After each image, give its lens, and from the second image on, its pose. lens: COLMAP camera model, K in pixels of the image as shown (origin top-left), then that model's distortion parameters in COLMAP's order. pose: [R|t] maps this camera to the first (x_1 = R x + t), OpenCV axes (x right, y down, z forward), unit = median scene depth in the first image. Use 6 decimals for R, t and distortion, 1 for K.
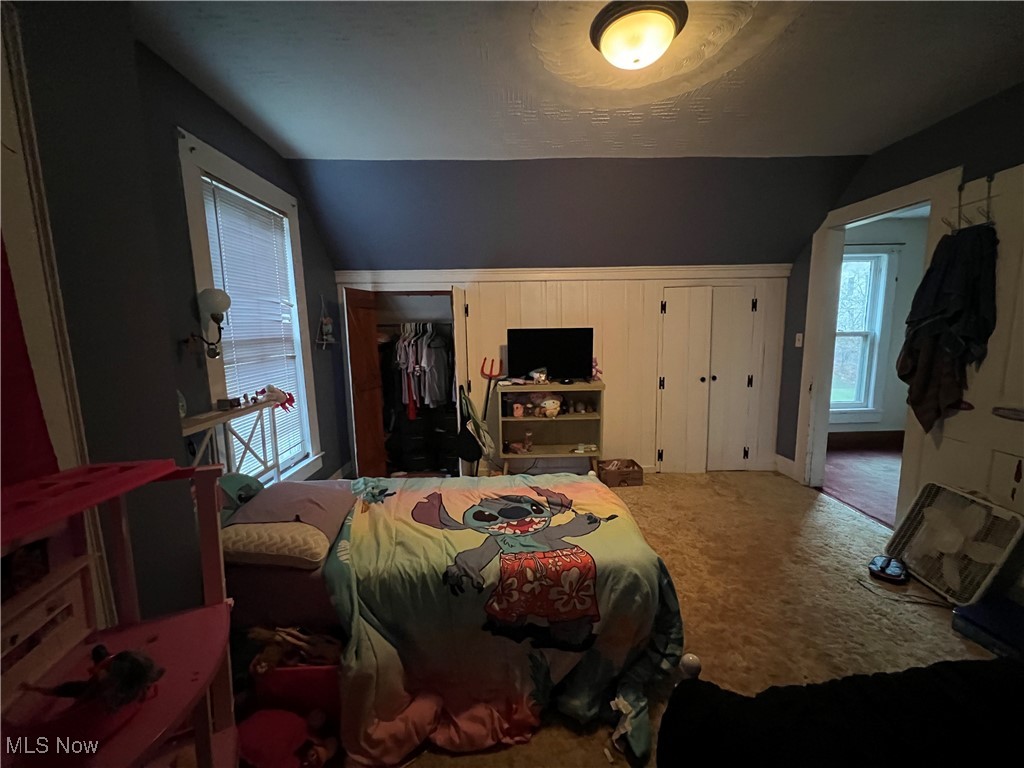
lens RADIAL K [[406.3, 0, 515.0], [0, 406.3, 382.7], [0, 0, 1]] dist [-0.000617, -0.000423]
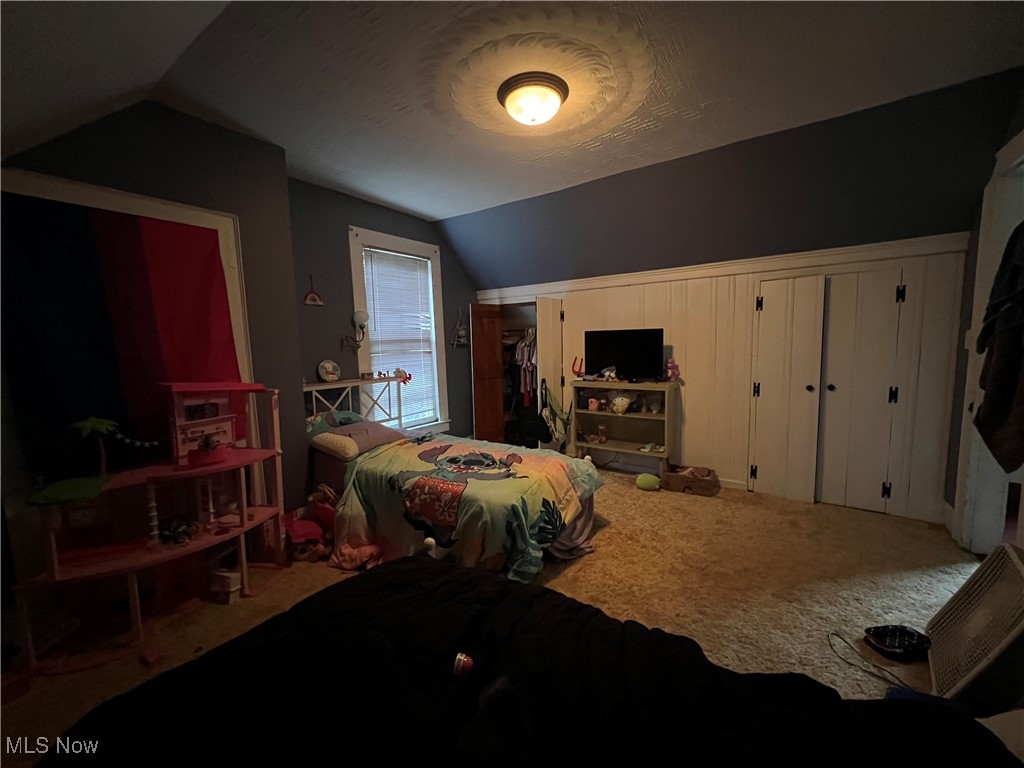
lens RADIAL K [[406.3, 0, 516.3], [0, 406.3, 383.2], [0, 0, 1]] dist [-0.000617, -0.000423]
pose [[0.807165, 0.056604, -0.587606, 0.551872], [-0.067119, 0.997737, 0.003915, 0.022297], [0.586498, 0.036280, 0.809137, -0.022291]]
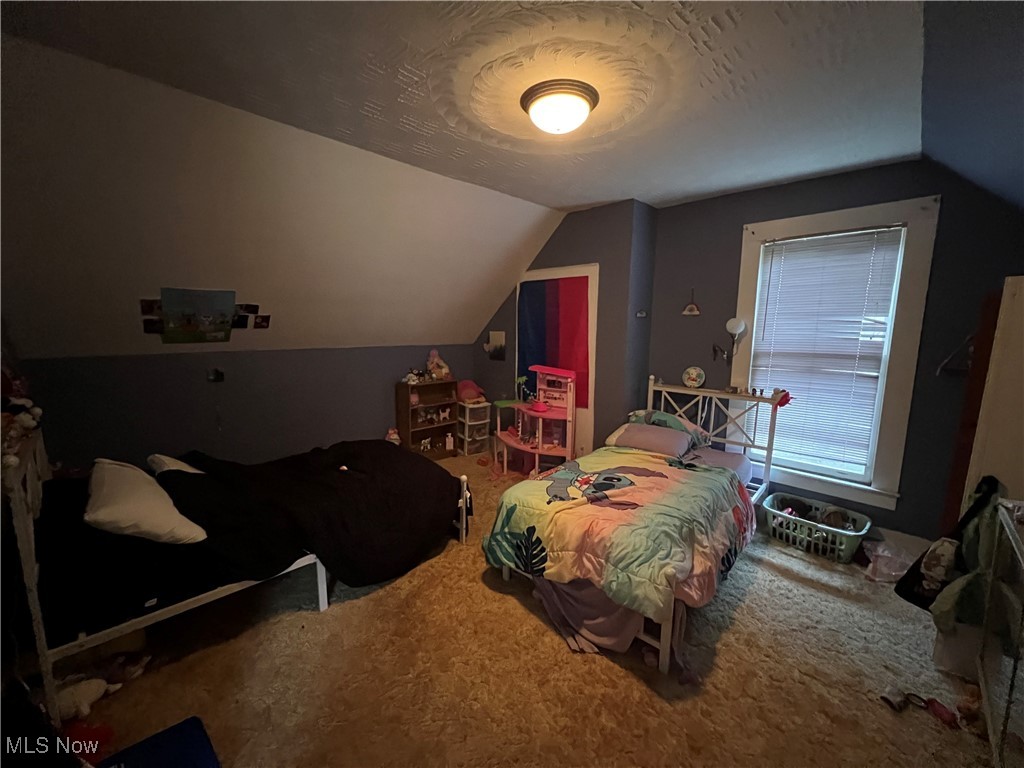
lens RADIAL K [[406.3, 0, 507.9], [0, 406.3, 385.0], [0, 0, 1]] dist [-0.000617, -0.000423]
pose [[-0.728002, 0.104005, -0.677640, 0.668095], [-0.092669, 0.964426, 0.247578, -0.183559], [0.679283, 0.243033, -0.692466, 0.988498]]
